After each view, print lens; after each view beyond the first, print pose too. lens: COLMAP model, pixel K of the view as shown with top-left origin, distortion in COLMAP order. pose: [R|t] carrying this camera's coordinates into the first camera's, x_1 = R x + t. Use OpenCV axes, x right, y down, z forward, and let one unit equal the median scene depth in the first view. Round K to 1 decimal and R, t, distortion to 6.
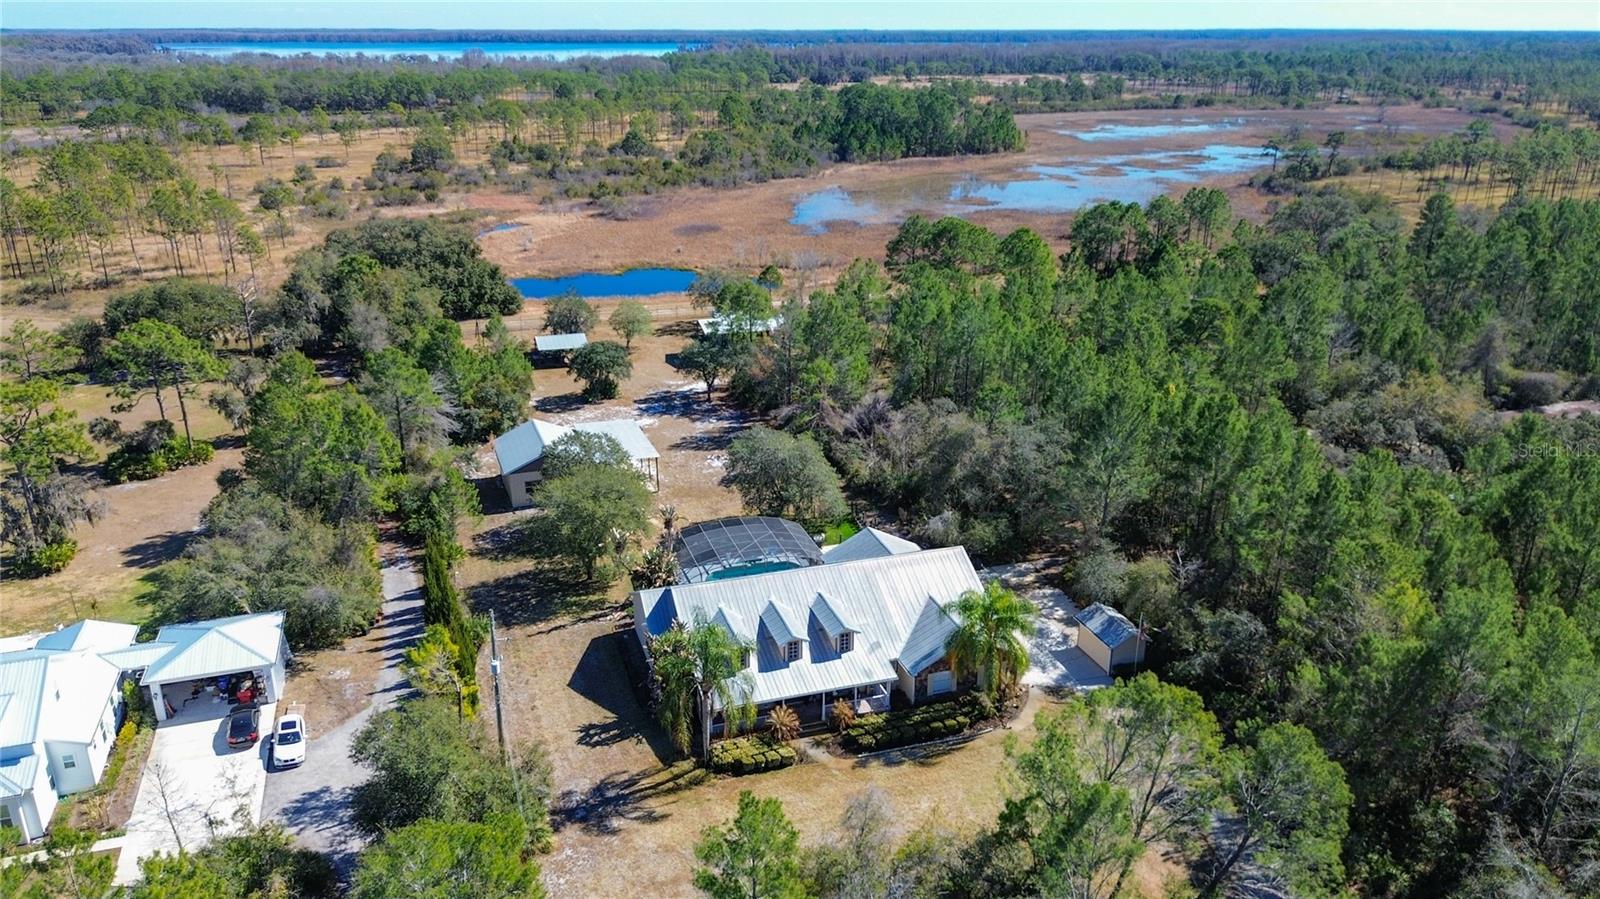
lens RADIAL K [[1149.6, 0, 794.5], [0, 1149.6, 448.0], [0, 0, 1]] dist [0.075133, -0.082094]
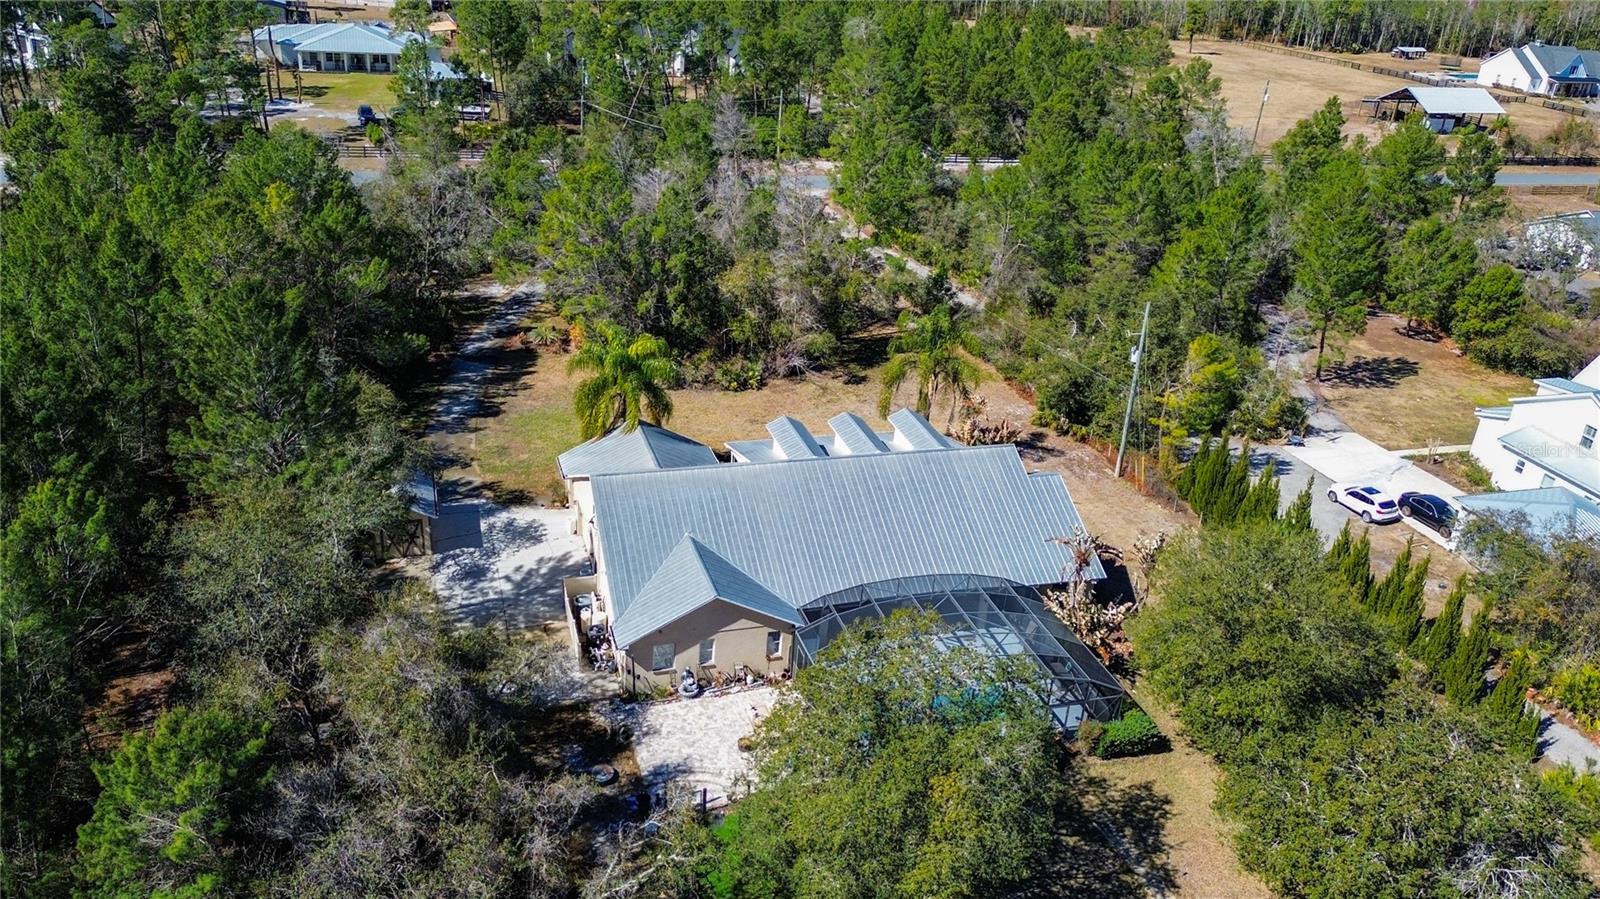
lens RADIAL K [[1254.3, 0, 800.0], [0, 1254.3, 449.5], [0, 0, 1]] dist [0.109377, -0.124084]
pose [[-0.997453, -0.067049, -0.024347, 0.046993], [-0.064705, 0.706761, 0.704487, -0.400519], [-0.030028, 0.704268, -0.709299, 1.422127]]
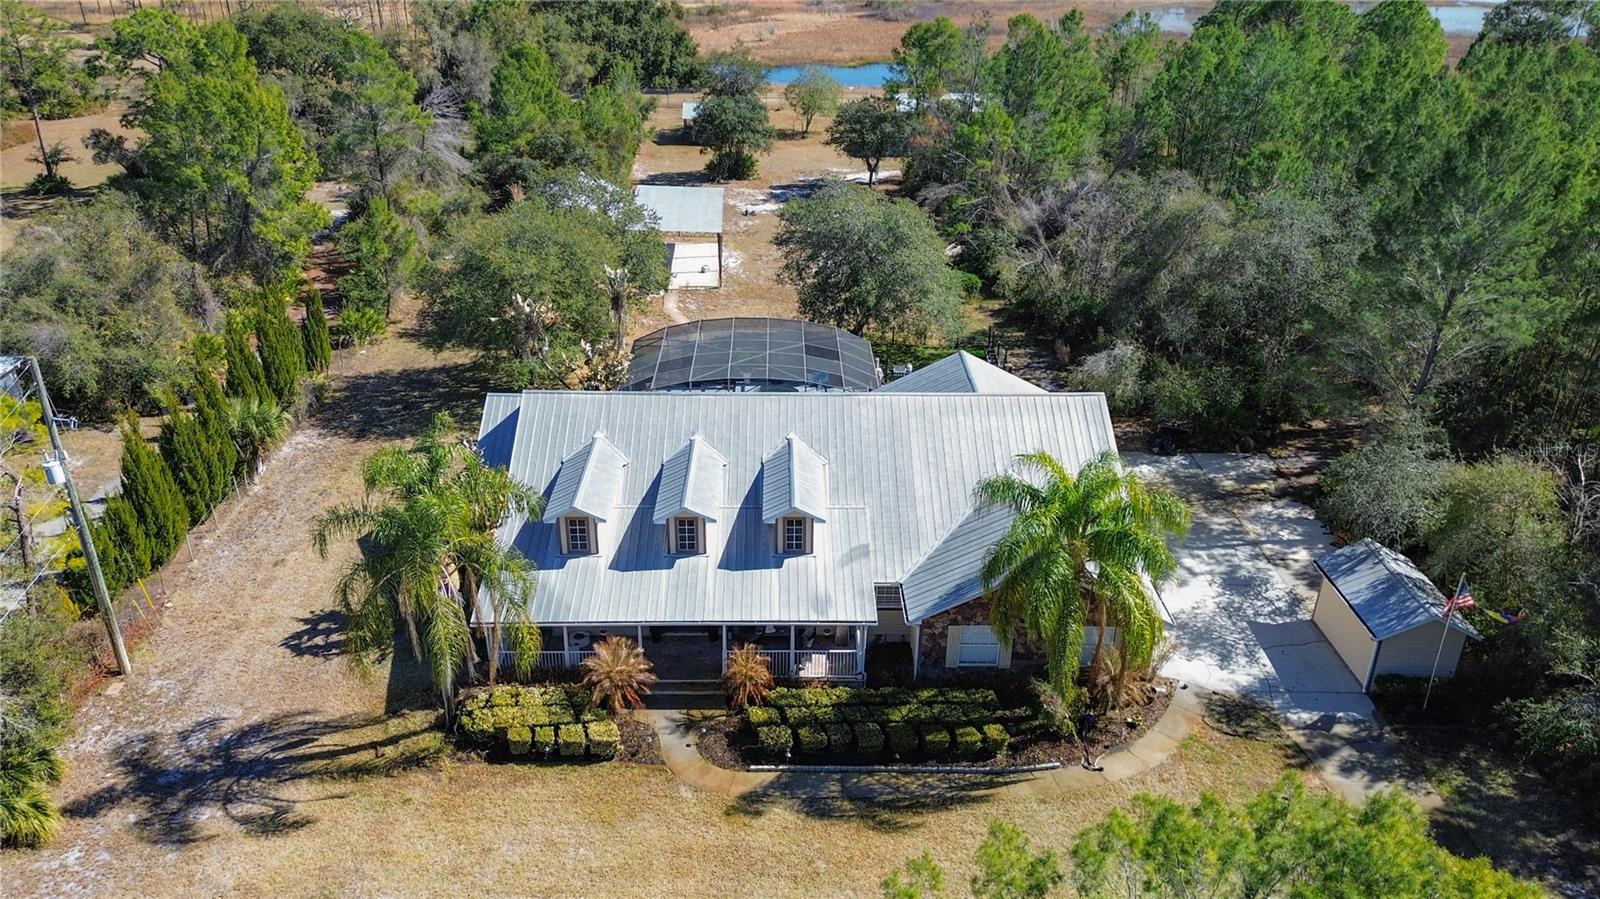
lens RADIAL K [[1165.4, 0, 801.8], [0, 1165.4, 451.3], [0, 0, 1]] dist [0.077135, -0.076193]
pose [[0.957483, 0.135704, -0.254581, 0.147713], [-0.109658, 0.987420, 0.113917, 0.063712], [0.266838, -0.081157, 0.960318, 0.444982]]
